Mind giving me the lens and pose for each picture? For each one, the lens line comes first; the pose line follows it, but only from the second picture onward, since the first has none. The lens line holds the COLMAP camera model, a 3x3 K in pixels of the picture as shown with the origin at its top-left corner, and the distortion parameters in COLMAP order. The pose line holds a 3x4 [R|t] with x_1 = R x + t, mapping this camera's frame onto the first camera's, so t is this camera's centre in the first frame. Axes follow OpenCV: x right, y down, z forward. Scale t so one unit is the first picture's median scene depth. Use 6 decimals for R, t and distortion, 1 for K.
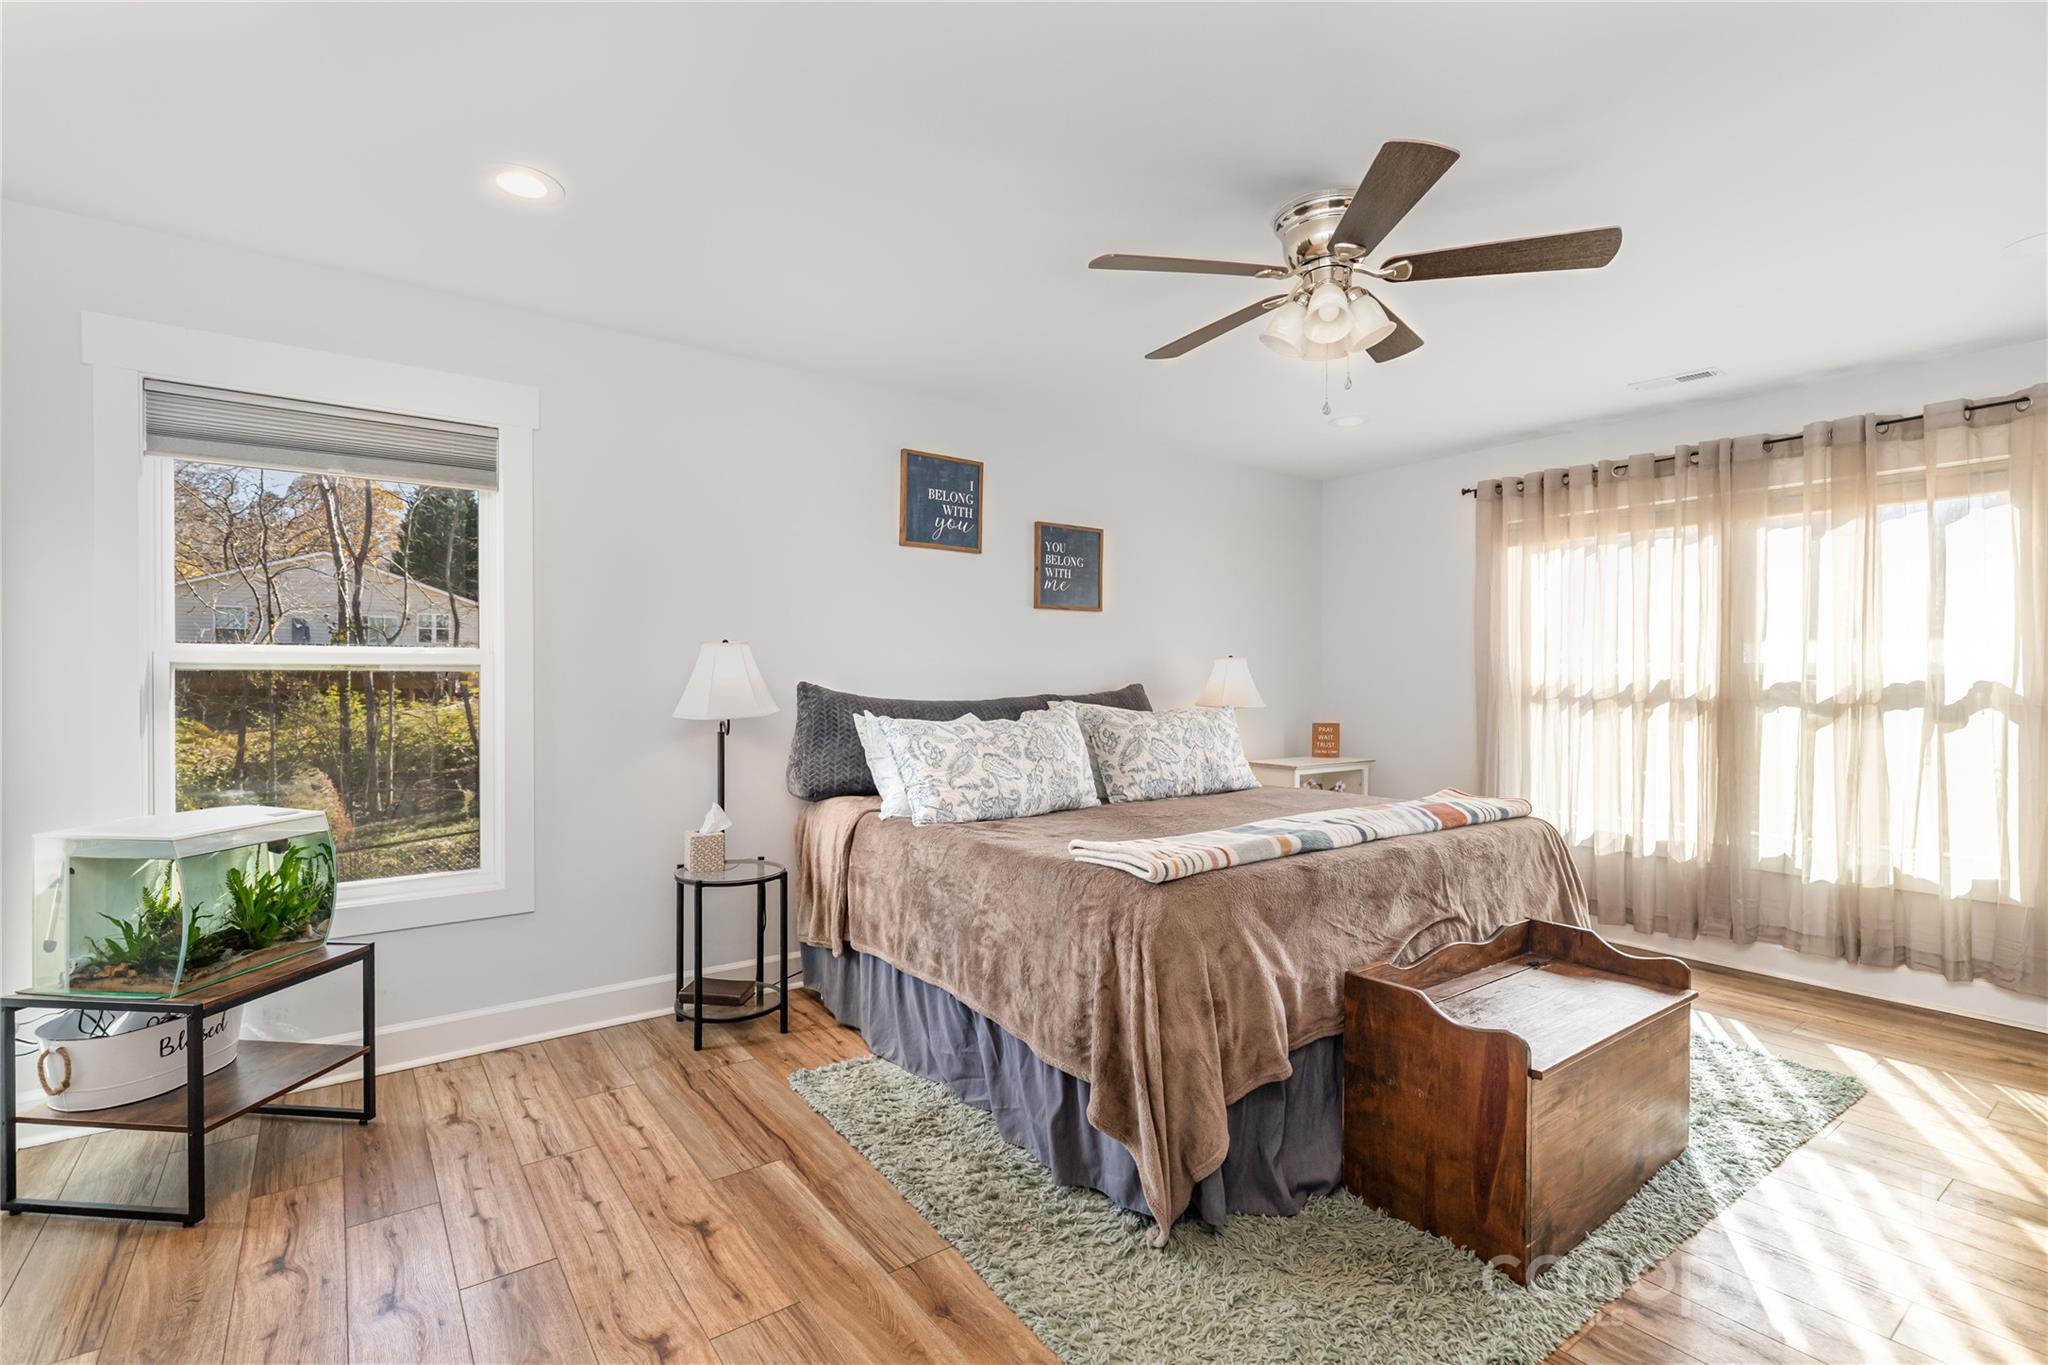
lens RADIAL K [[916.4, 0, 1001.5], [0, 916.4, 691.4], [0, 0, 1]] dist [0.005143, 0.000440]
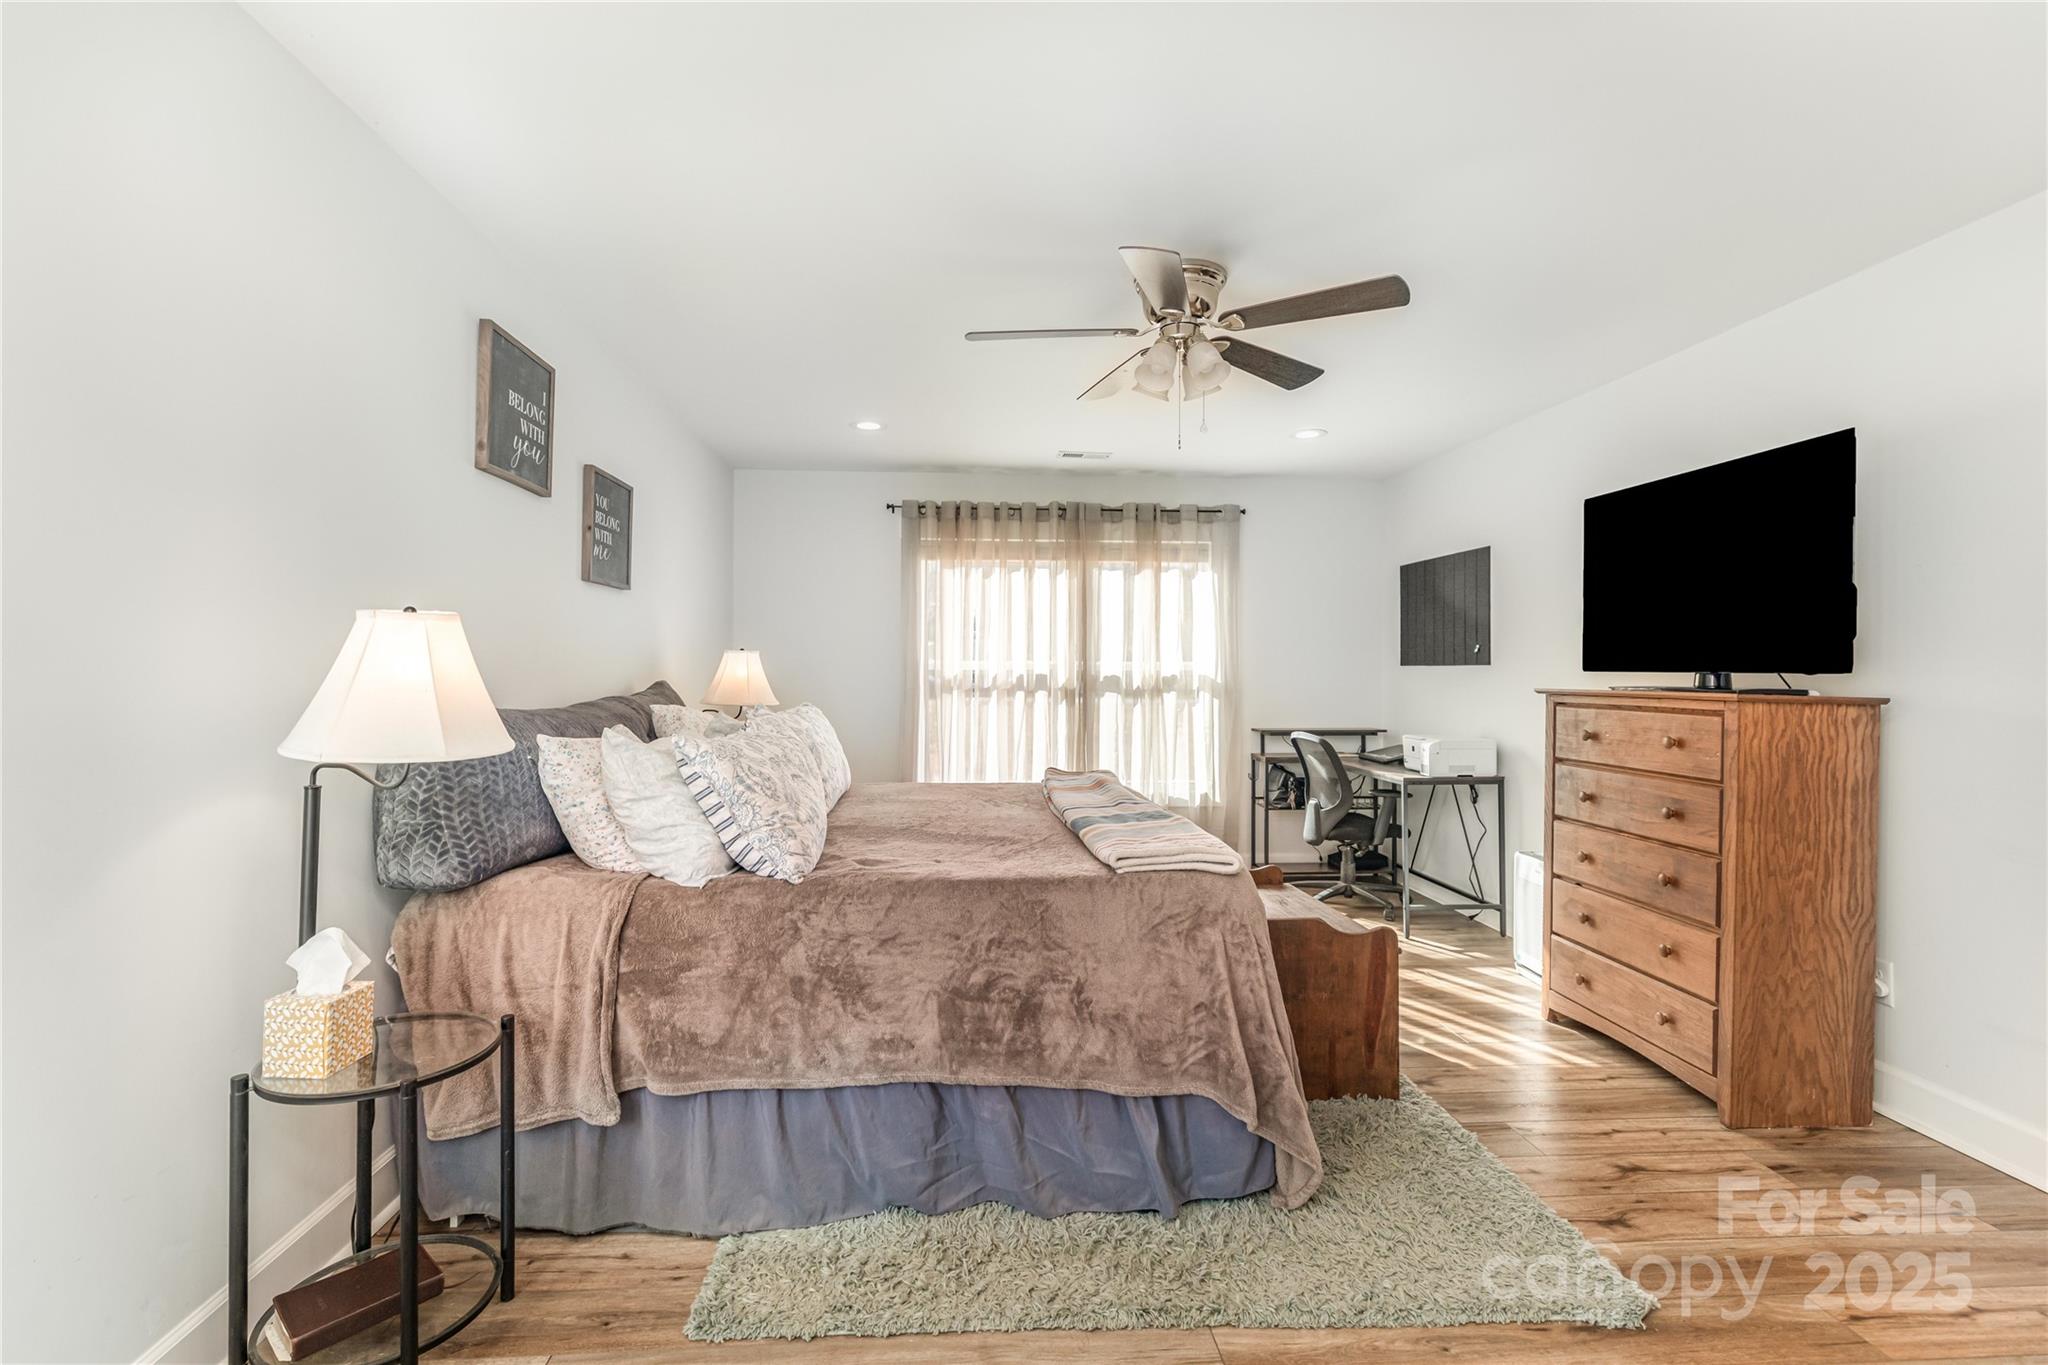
lens RADIAL K [[916.4, 0, 1010.6], [0, 916.4, 666.5], [0, 0, 1]] dist [0.005143, 0.000440]
pose [[0.535380, 0.002876, 0.844606, -0.466686], [0.010109, 0.999901, -0.009813, -0.011030], [-0.844551, 0.013792, 0.535298, 0.355777]]
